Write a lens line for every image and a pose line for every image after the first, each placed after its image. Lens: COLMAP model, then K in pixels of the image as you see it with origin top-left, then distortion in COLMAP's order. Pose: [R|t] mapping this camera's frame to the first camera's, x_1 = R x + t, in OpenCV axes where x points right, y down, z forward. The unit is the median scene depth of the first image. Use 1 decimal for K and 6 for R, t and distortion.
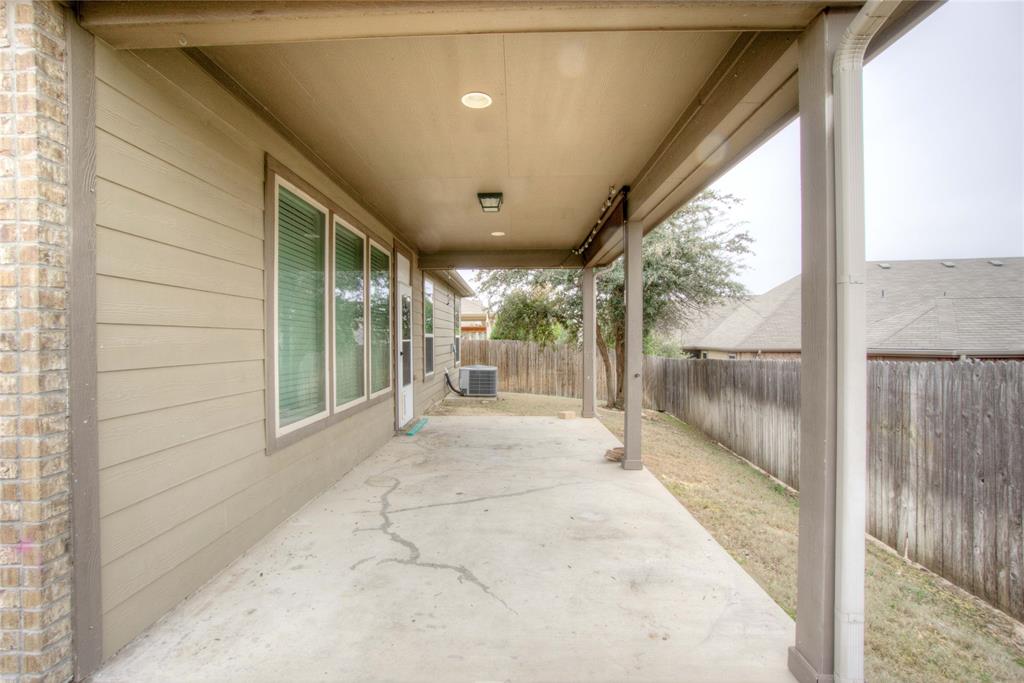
lens RADIAL K [[464.5, 0, 506.0], [0, 464.5, 343.0], [0, 0, 1]] dist [-0.058564, 0.024324]
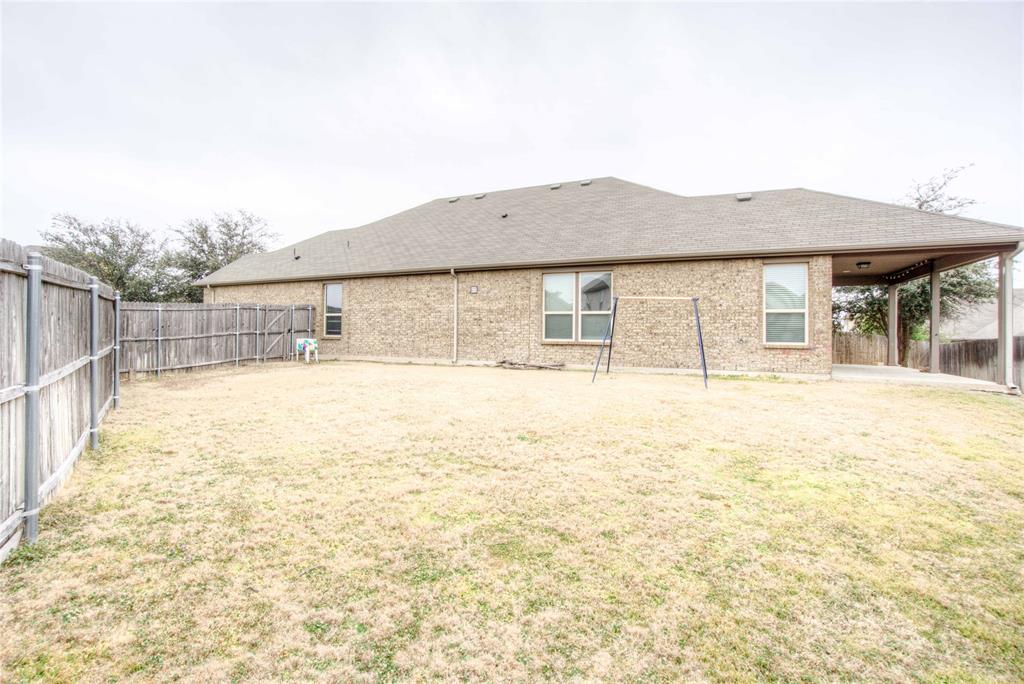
lens RADIAL K [[464.5, 0, 506.0], [0, 464.5, 343.5], [0, 0, 1]] dist [-0.058564, 0.024324]
pose [[0.916548, 0.011118, -0.399770, -0.317364], [-0.009944, 0.999938, 0.005010, 0.050654], [0.399801, -0.000617, 0.916602, -0.785069]]
